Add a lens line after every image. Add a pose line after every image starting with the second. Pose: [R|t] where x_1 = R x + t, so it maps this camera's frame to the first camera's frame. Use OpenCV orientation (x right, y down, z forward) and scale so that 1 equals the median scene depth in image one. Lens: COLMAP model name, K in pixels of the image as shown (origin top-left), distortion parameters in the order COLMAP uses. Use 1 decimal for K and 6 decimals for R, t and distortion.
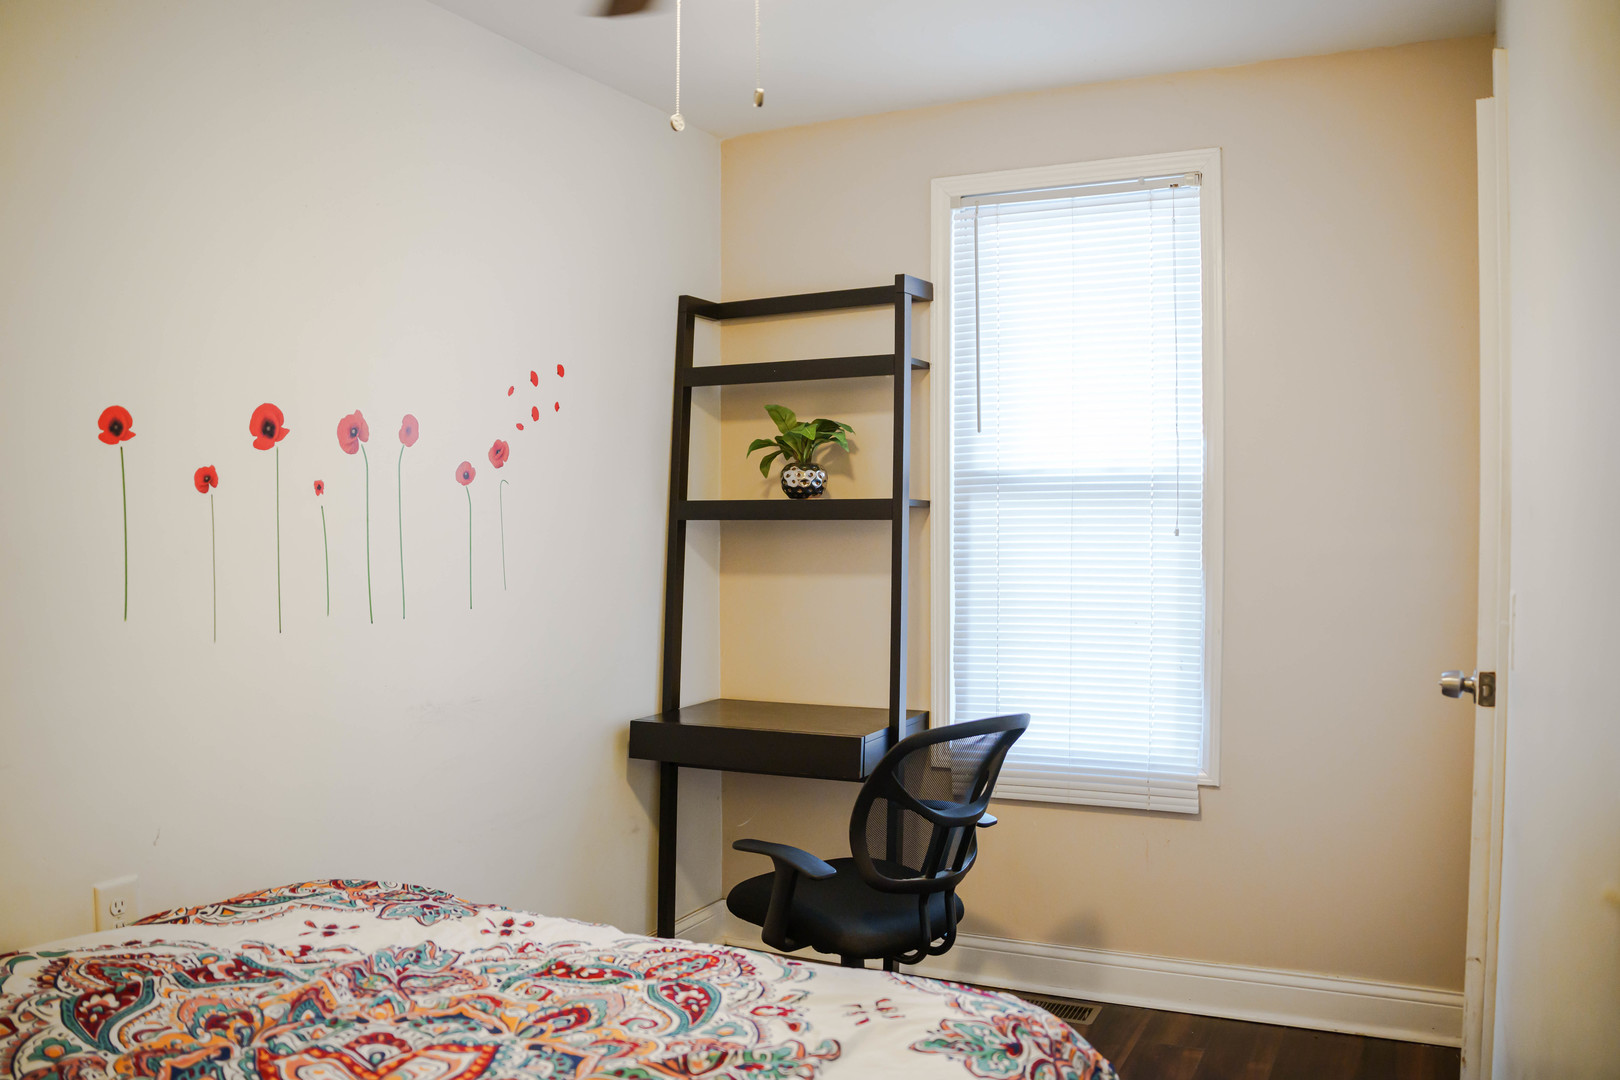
lens RADIAL K [[1279.1, 0, 813.5], [0, 1279.1, 534.7], [0, 0, 1]] dist [-0.188566, 0.127208]
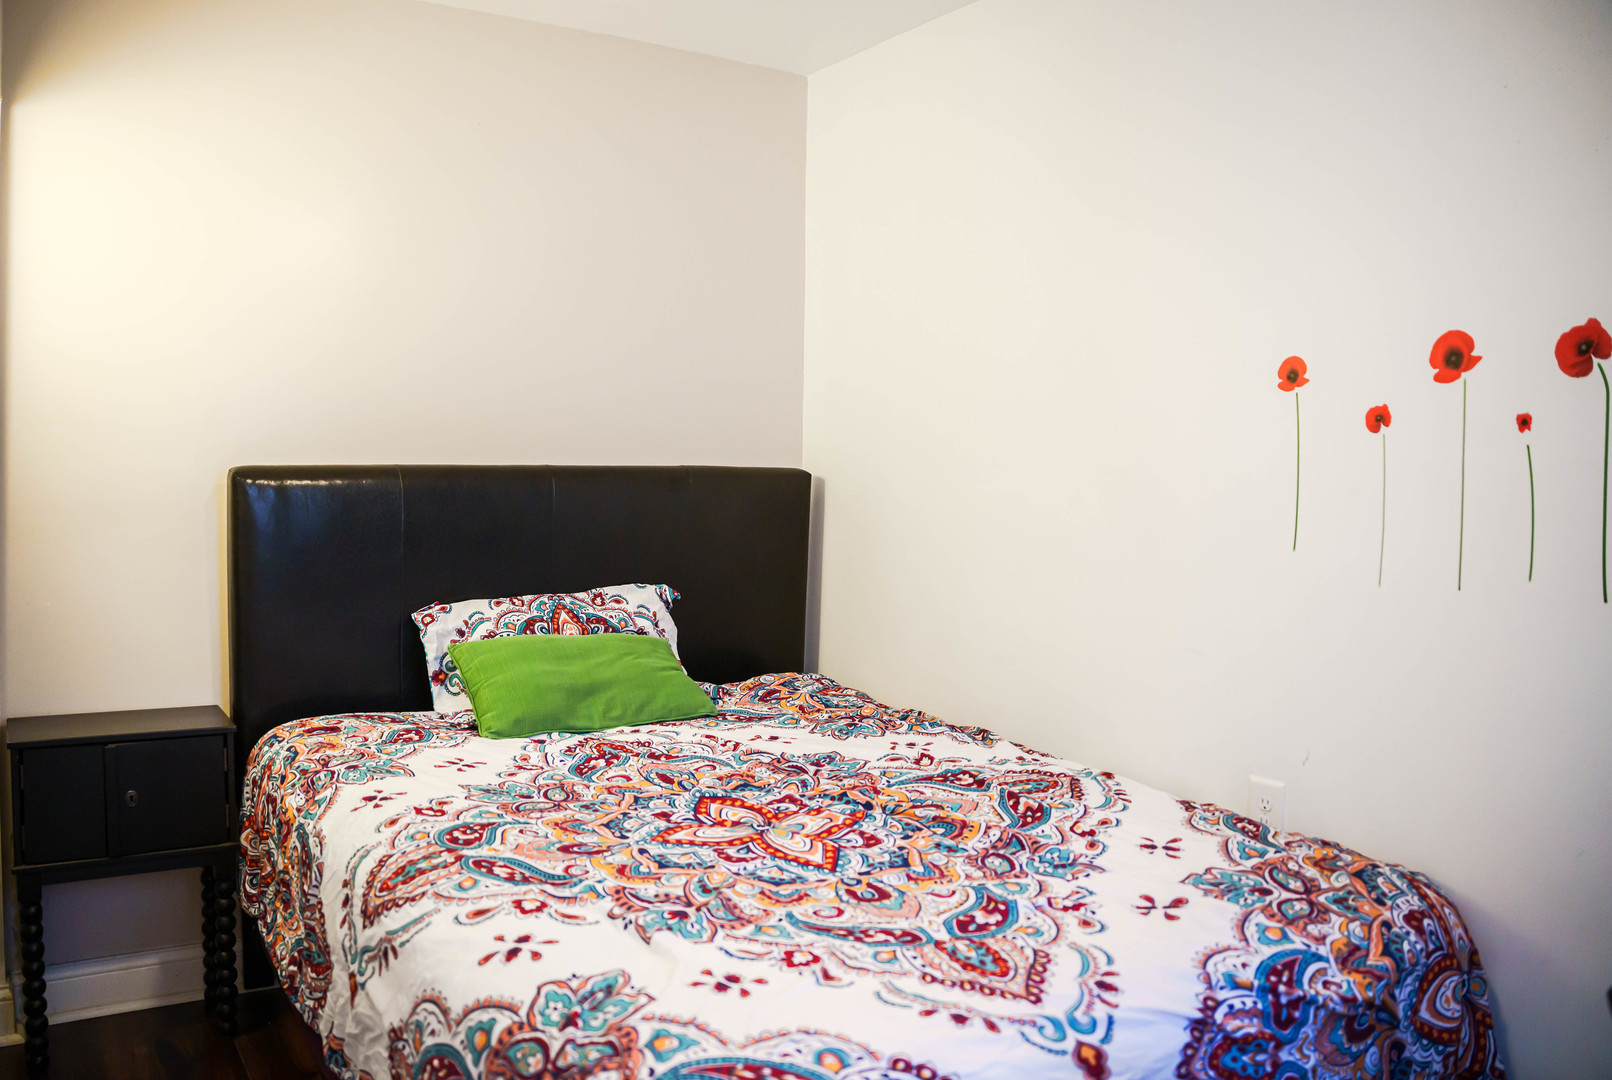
lens RADIAL K [[1272.7, 0, 809.4], [0, 1272.7, 534.8], [0, 0, 1]] dist [-0.188566, 0.127208]
pose [[-0.487765, 0.032248, -0.872379, 0.625715], [-0.032706, 0.997941, 0.055176, 0.008455], [0.872362, 0.055445, -0.485706, 1.168951]]
